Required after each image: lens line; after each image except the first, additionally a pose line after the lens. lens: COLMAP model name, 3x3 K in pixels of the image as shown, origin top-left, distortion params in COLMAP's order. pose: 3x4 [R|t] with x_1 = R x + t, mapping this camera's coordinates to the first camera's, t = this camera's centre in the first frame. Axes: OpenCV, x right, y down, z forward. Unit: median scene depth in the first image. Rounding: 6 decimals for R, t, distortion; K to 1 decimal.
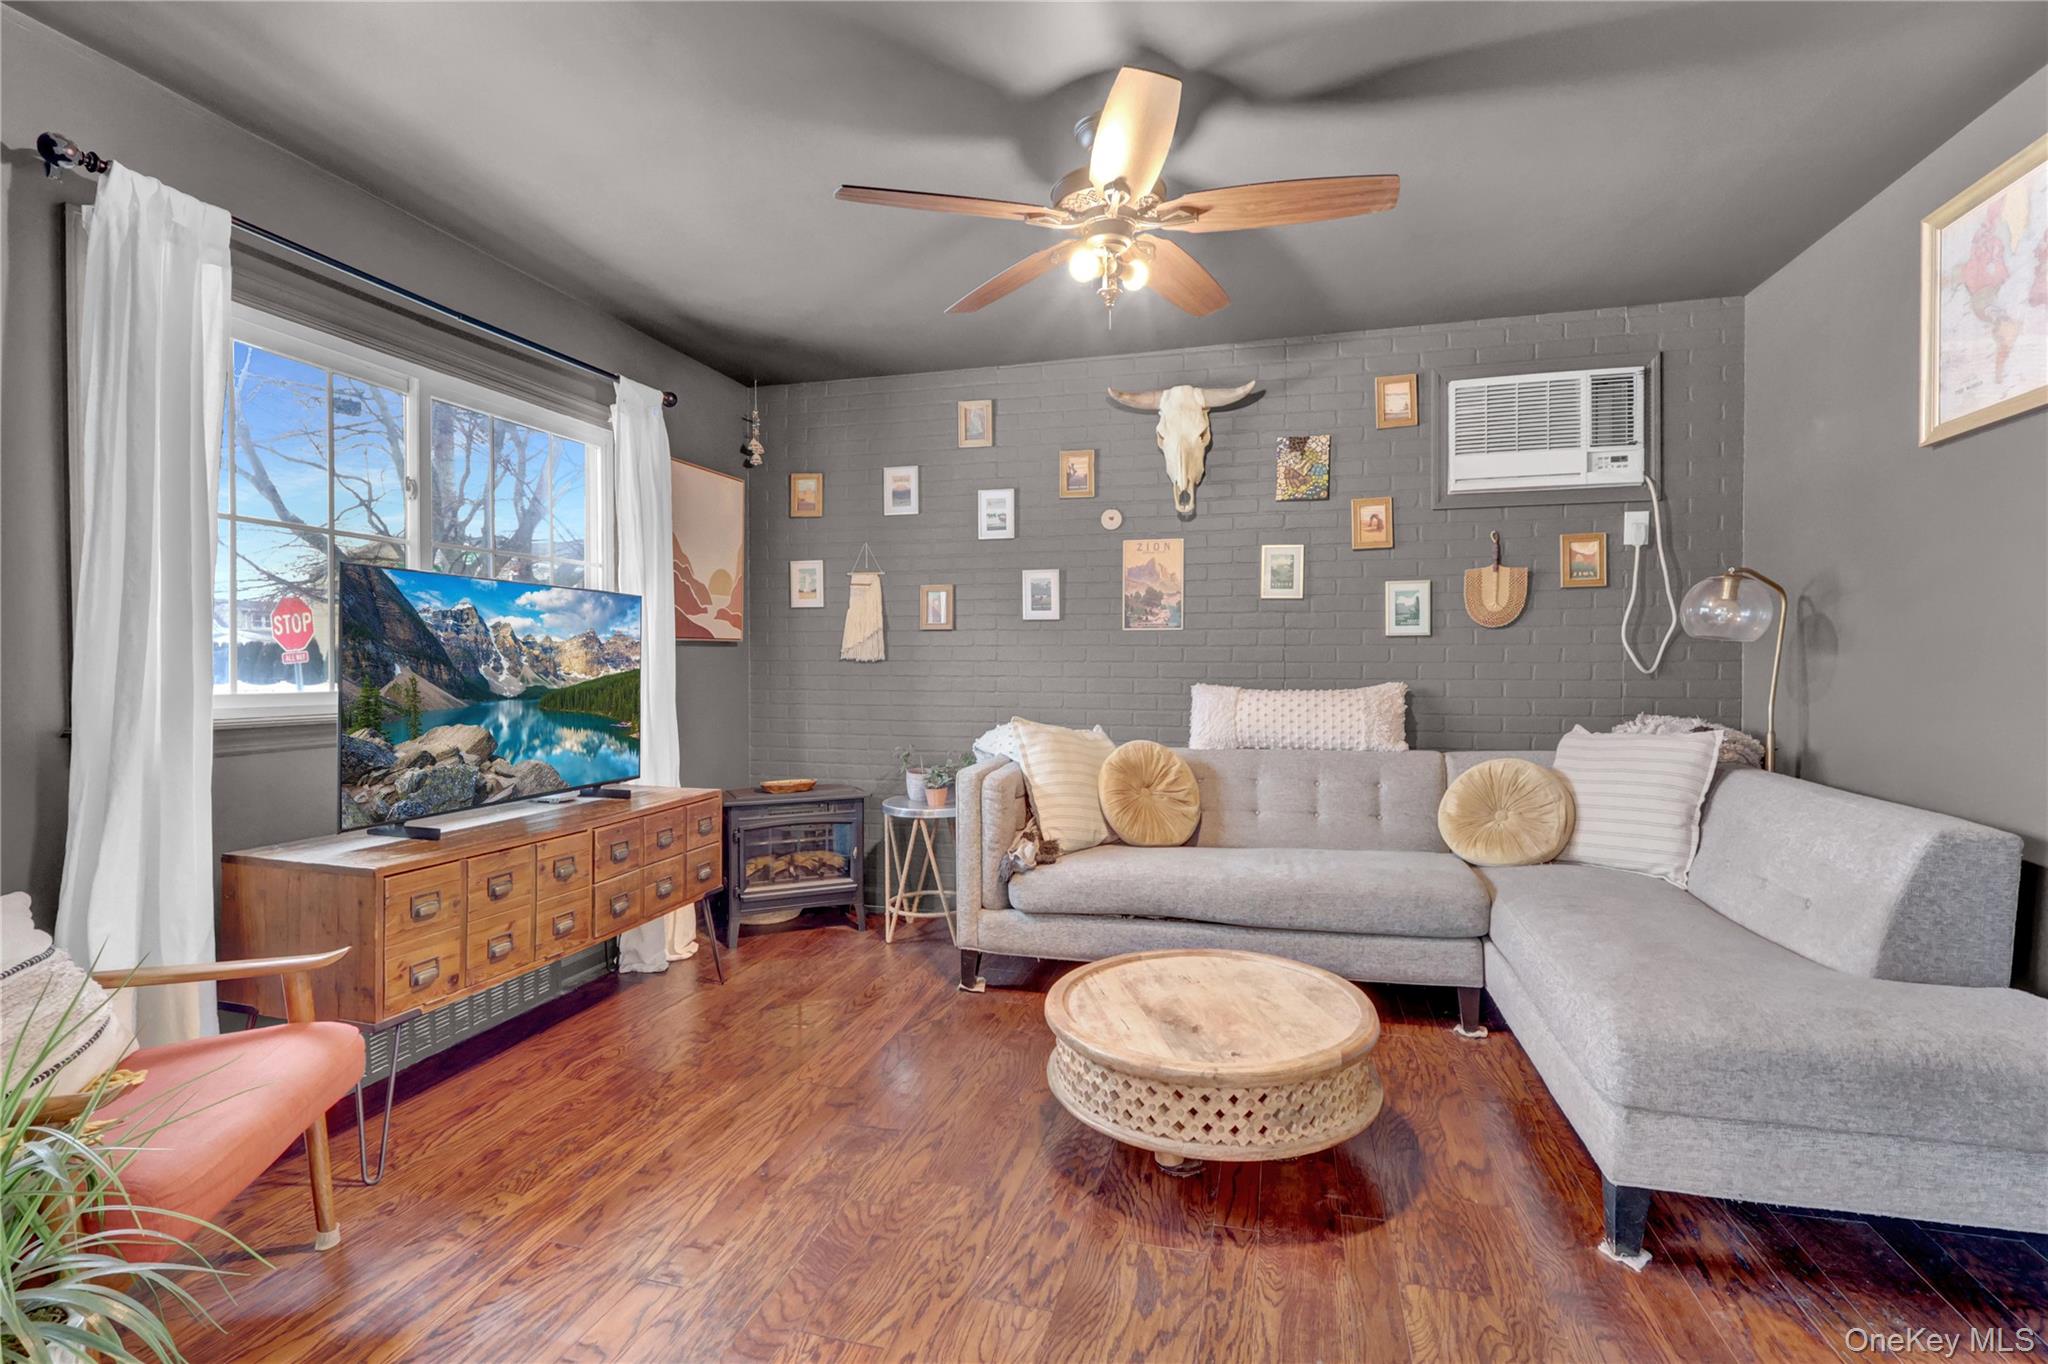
lens RADIAL K [[950.6, 0, 1024.0], [0, 950.6, 682.0], [0, 0, 1]] dist [-0.000813, -0.000015]
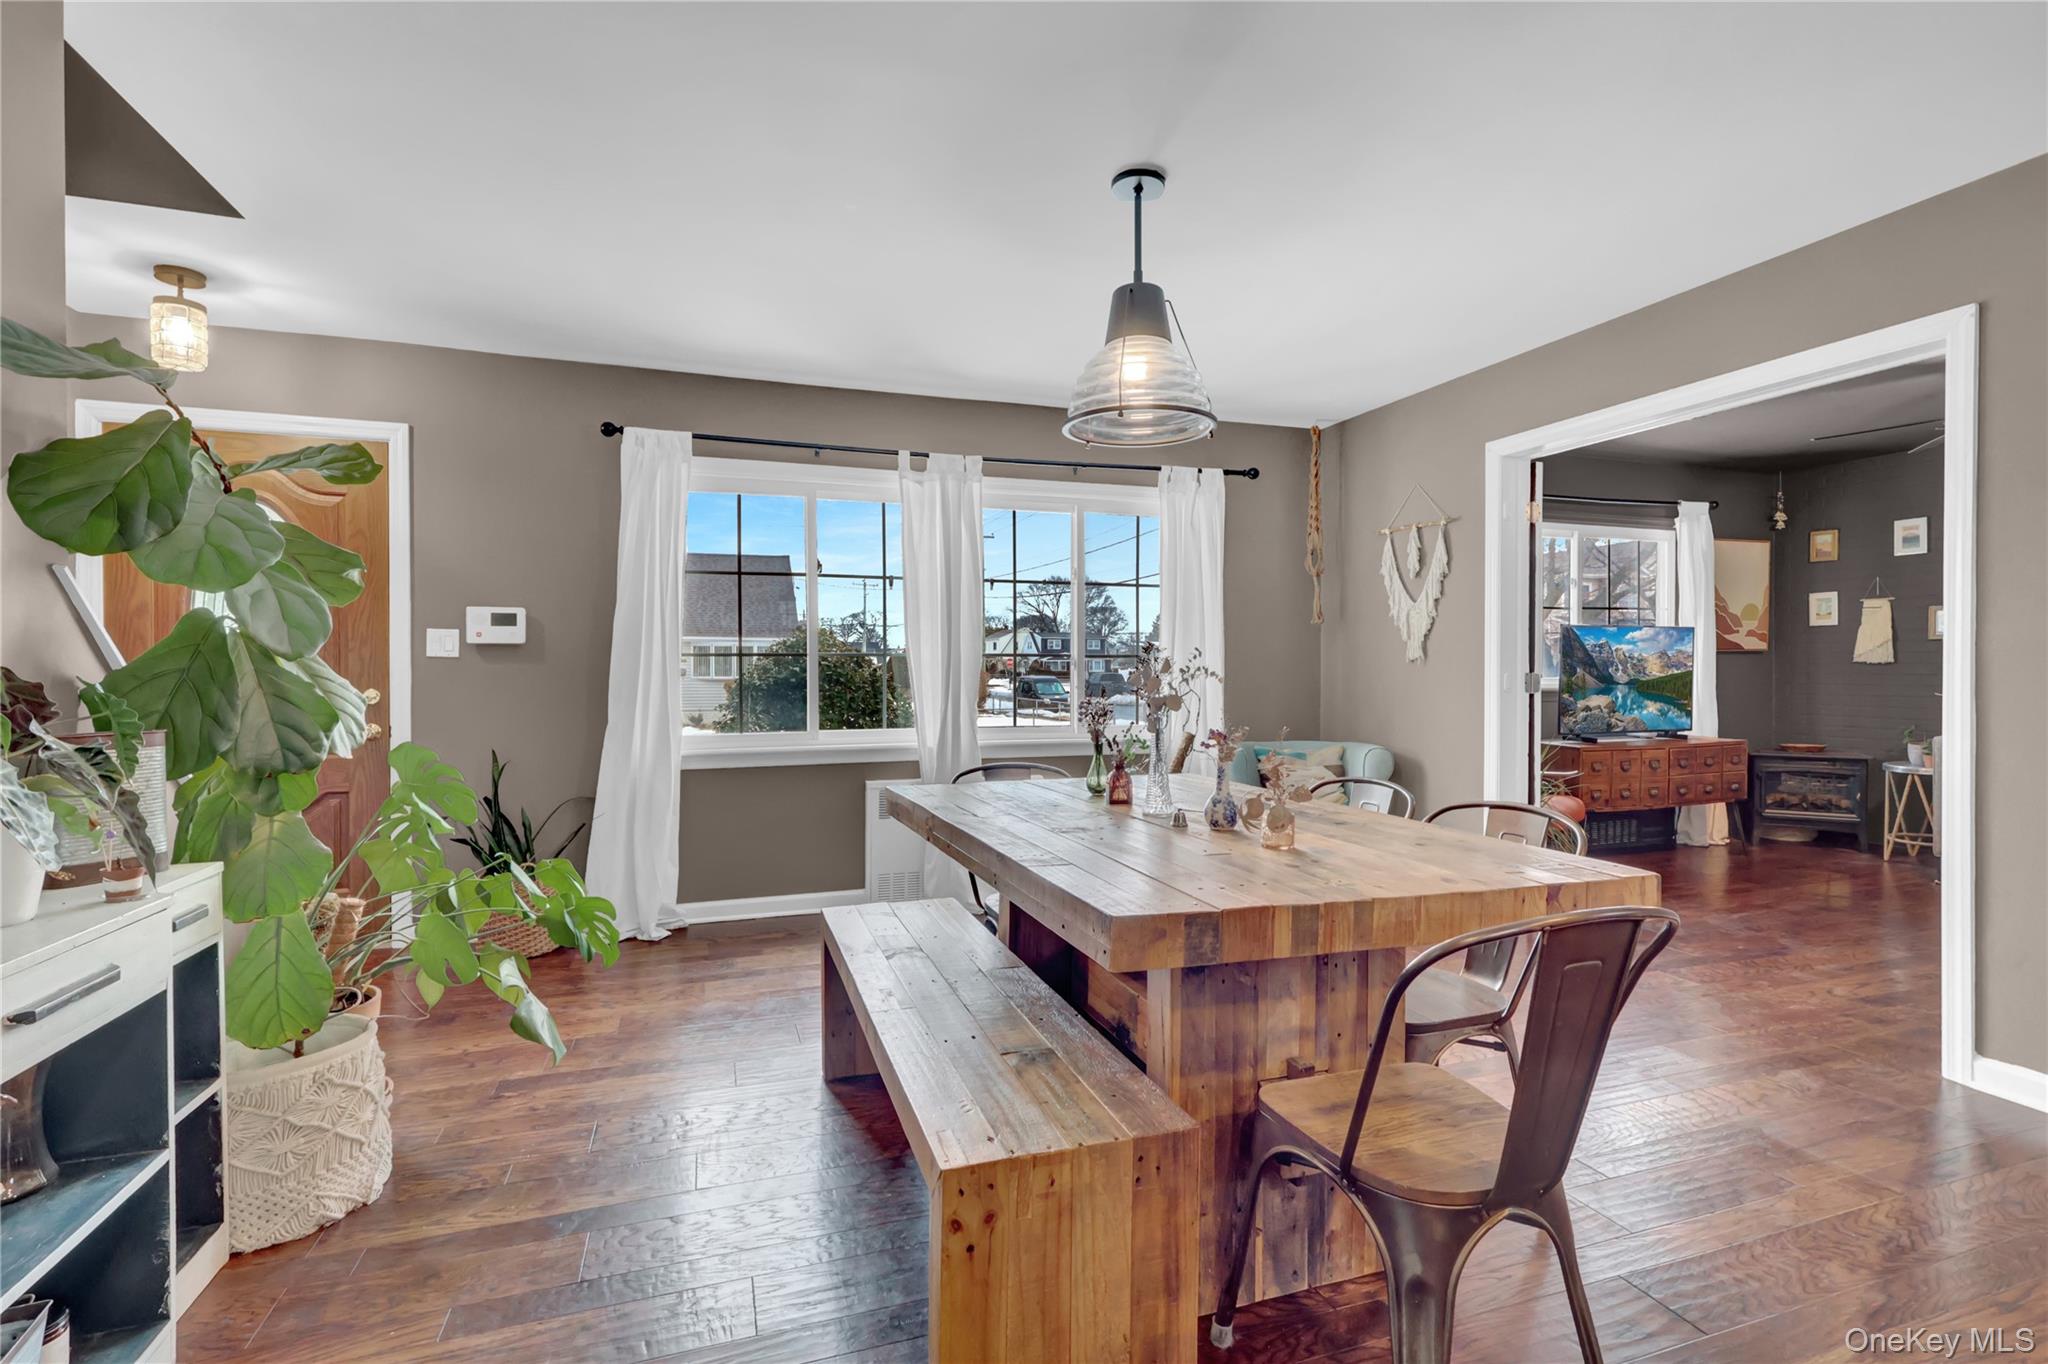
lens RADIAL K [[950.6, 0, 1024.0], [0, 950.6, 682.0], [0, 0, 1]] dist [-0.000813, -0.000015]
pose [[0.560663, 0.007461, -0.828011, 0.325228], [-0.006919, 0.999967, 0.004326, 0.009070], [0.828015, 0.003304, 0.560696, -0.915656]]
